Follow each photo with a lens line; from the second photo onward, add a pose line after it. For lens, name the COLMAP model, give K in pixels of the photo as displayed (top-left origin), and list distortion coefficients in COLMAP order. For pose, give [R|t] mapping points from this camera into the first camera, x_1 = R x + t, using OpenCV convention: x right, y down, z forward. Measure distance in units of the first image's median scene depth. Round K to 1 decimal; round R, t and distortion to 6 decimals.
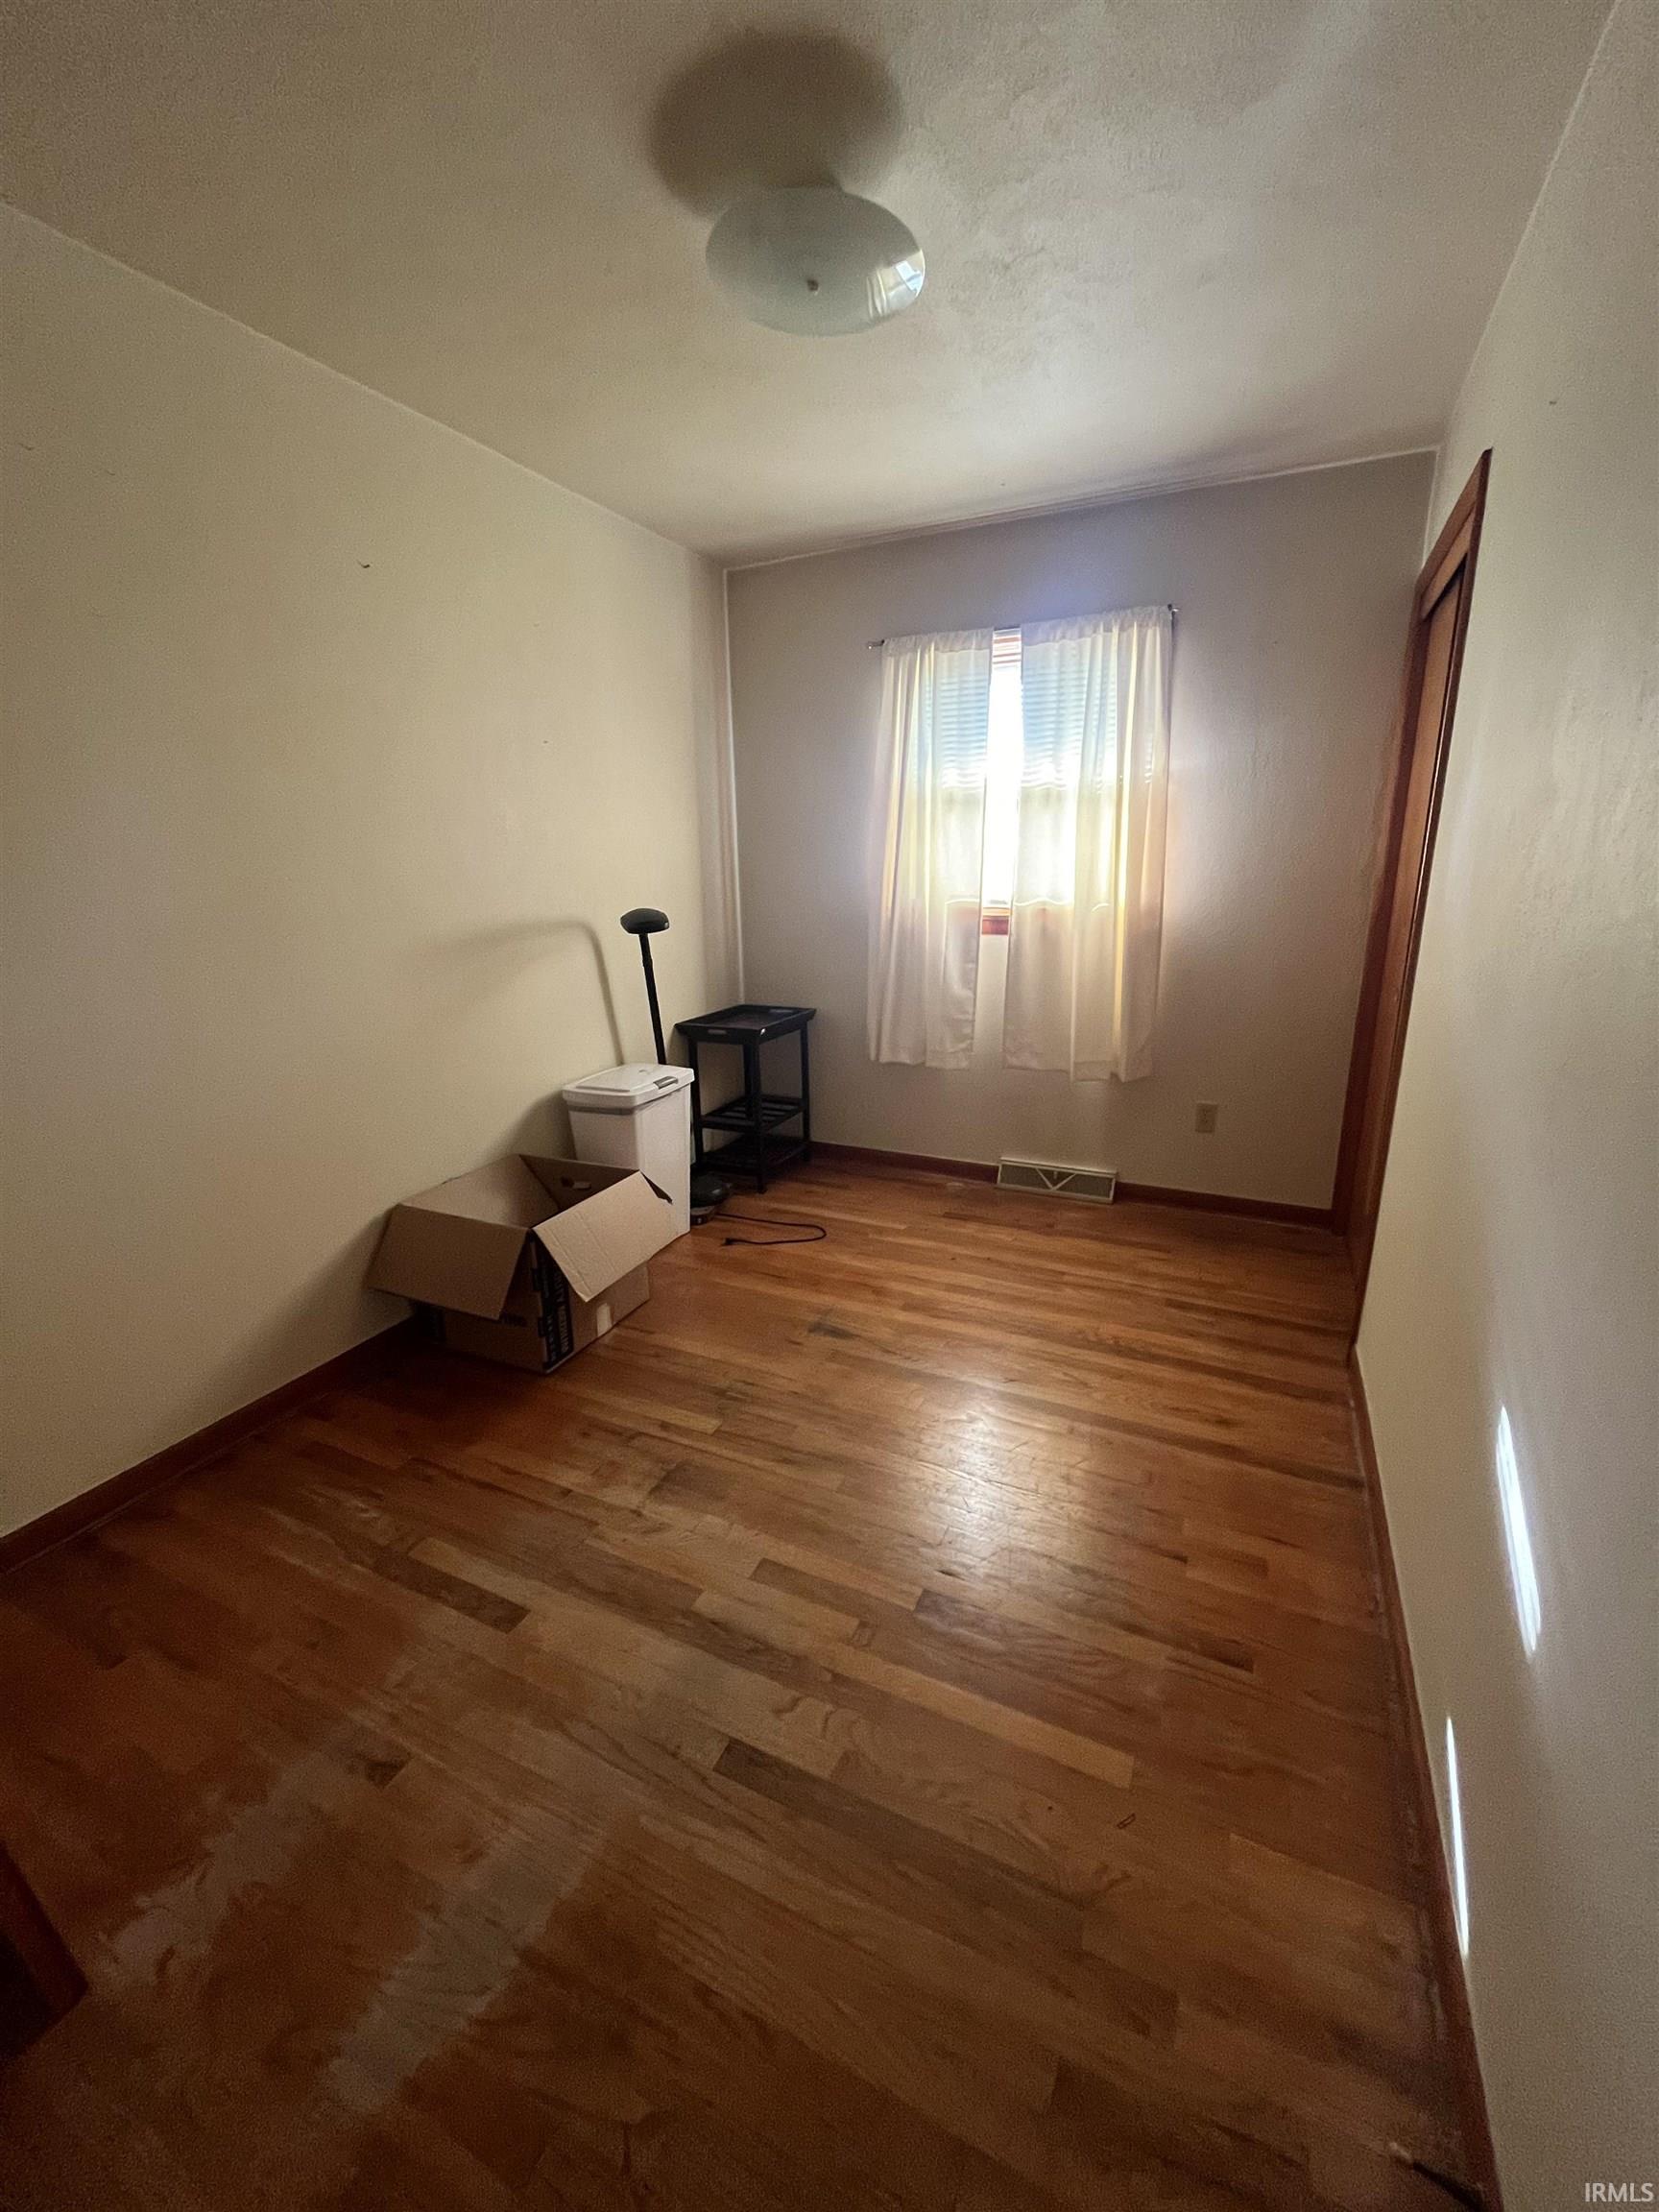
lens RADIAL K [[901.4, 0, 826.1], [0, 901.4, 1107.1], [0, 0, 1]] dist [-0.002894, -0.000458]
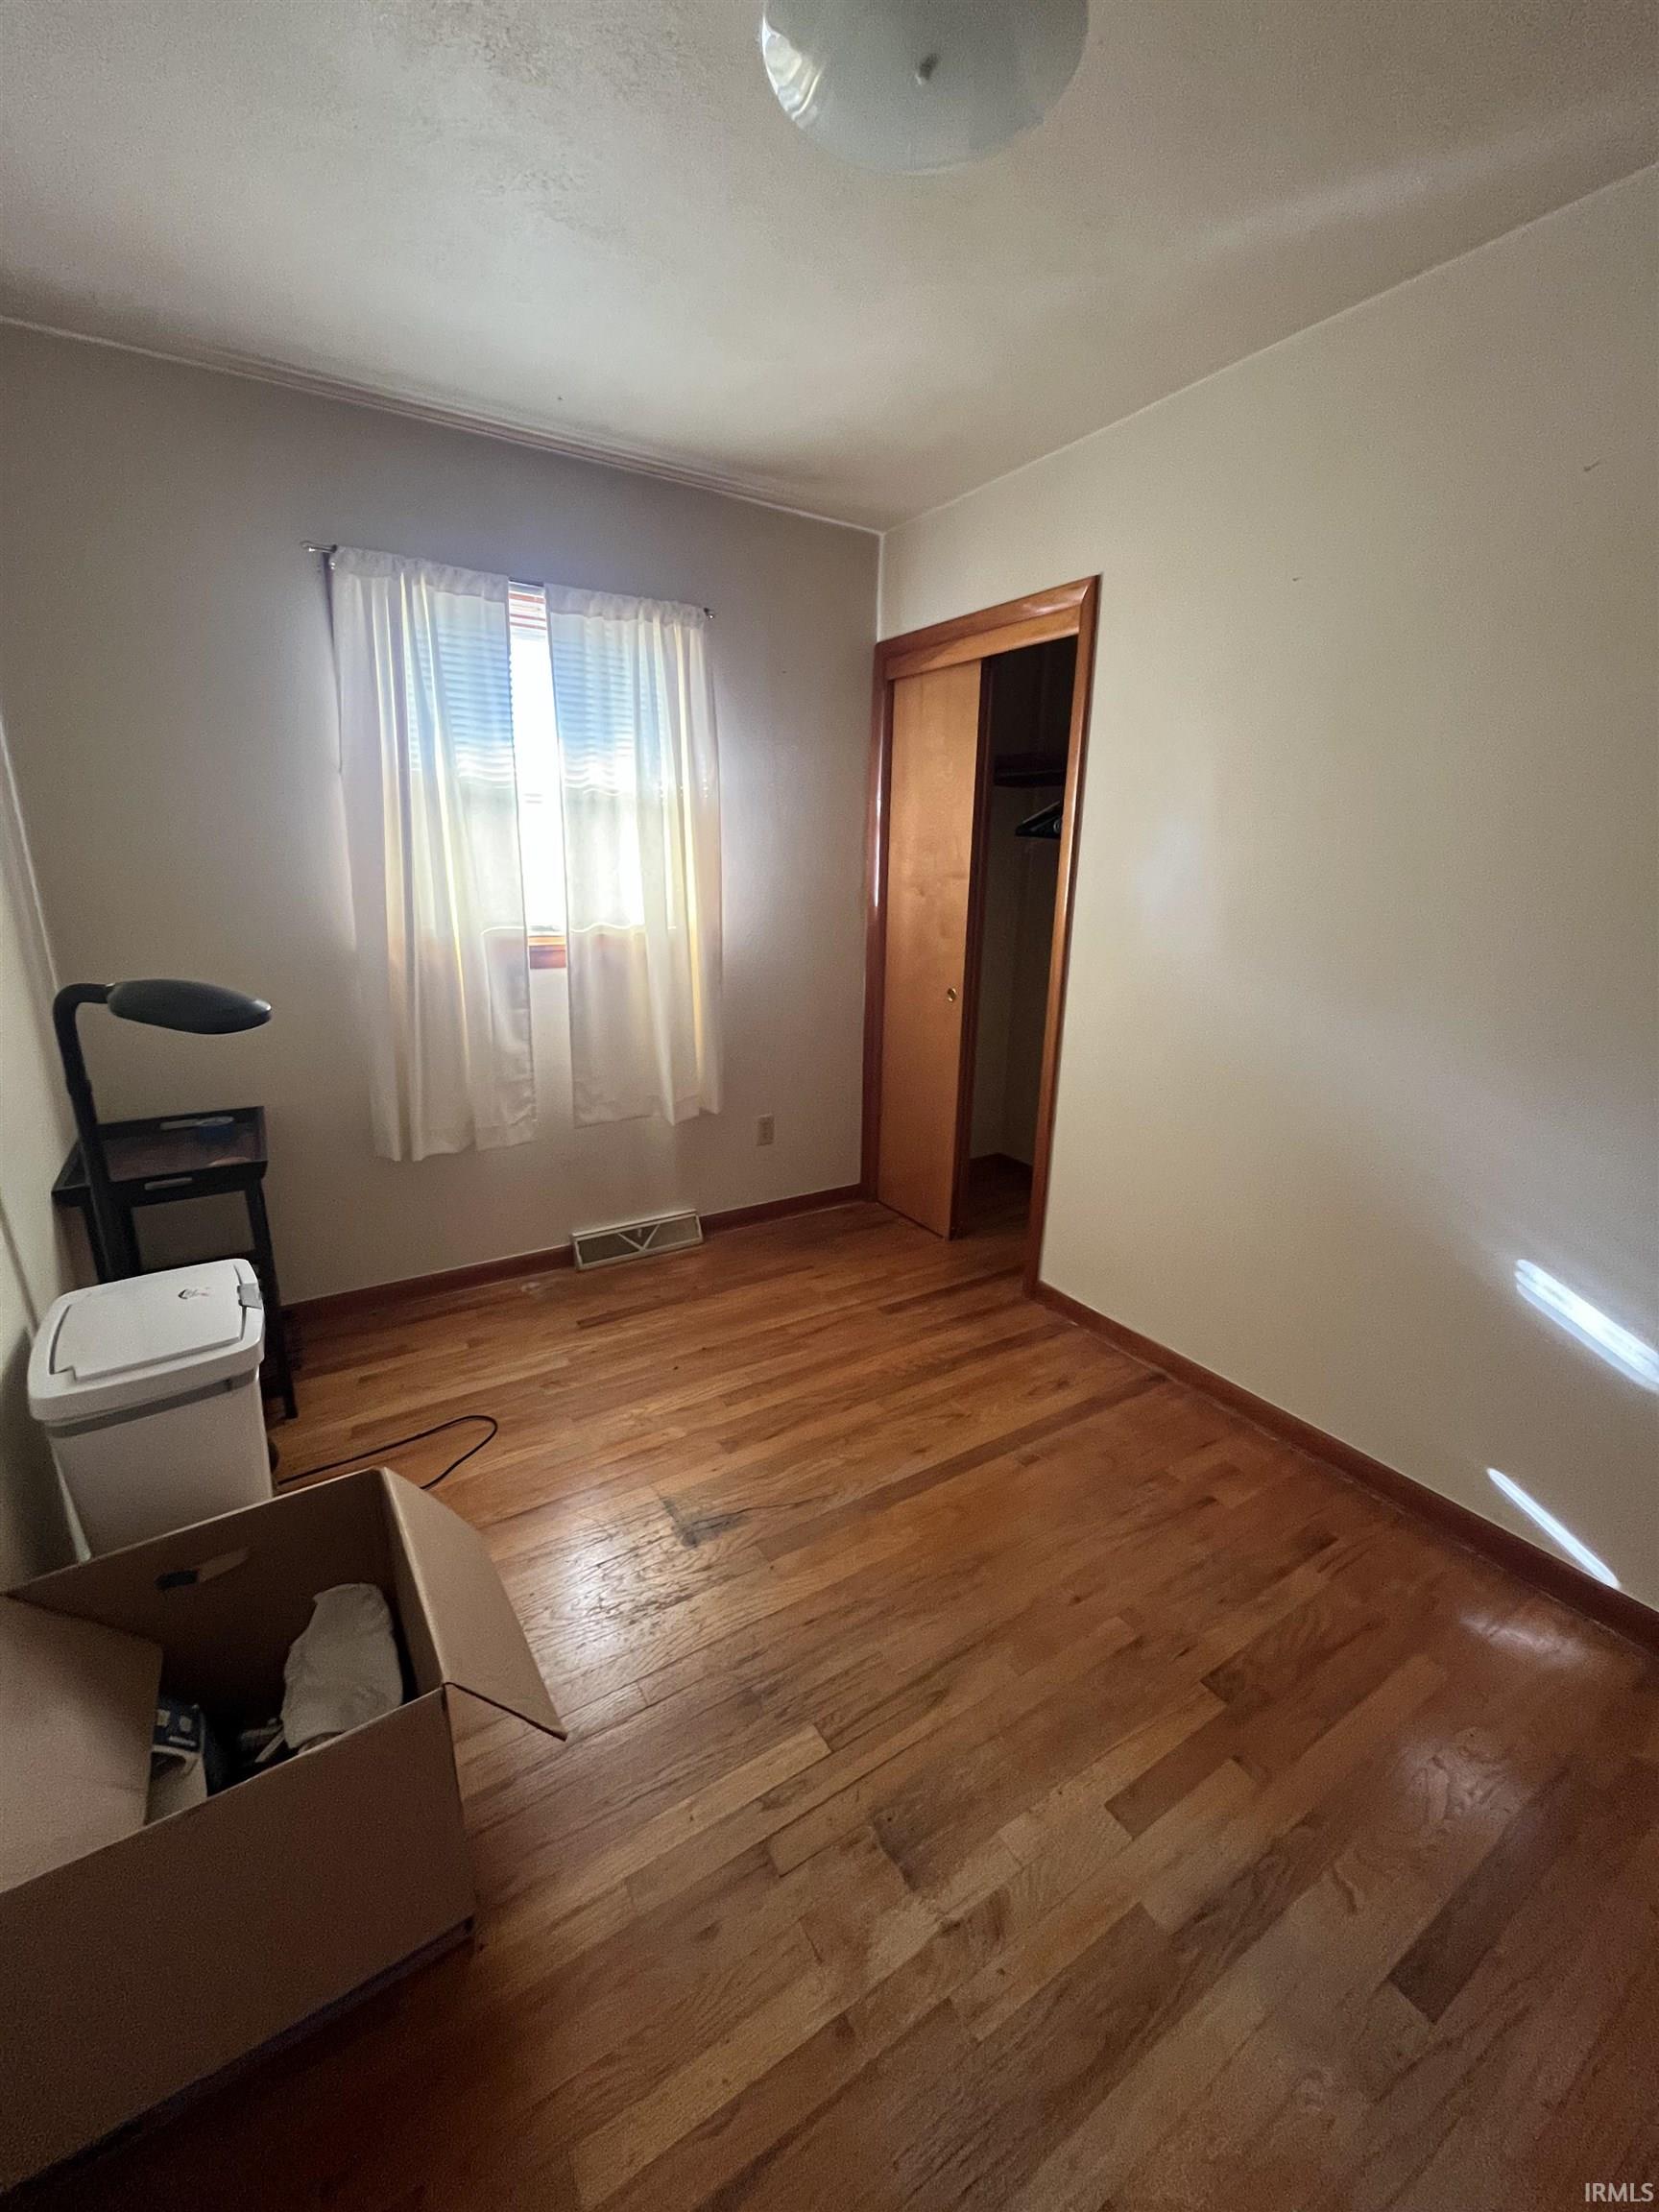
lens RADIAL K [[901.4, 0, 823.9], [0, 901.4, 1105.3], [0, 0, 1]] dist [-0.002894, -0.000458]
pose [[0.525025, -0.206251, 0.825717, -0.397069], [0.200620, 0.972844, 0.115439, -0.125552], [-0.827104, 0.105048, 0.552146, 0.394668]]
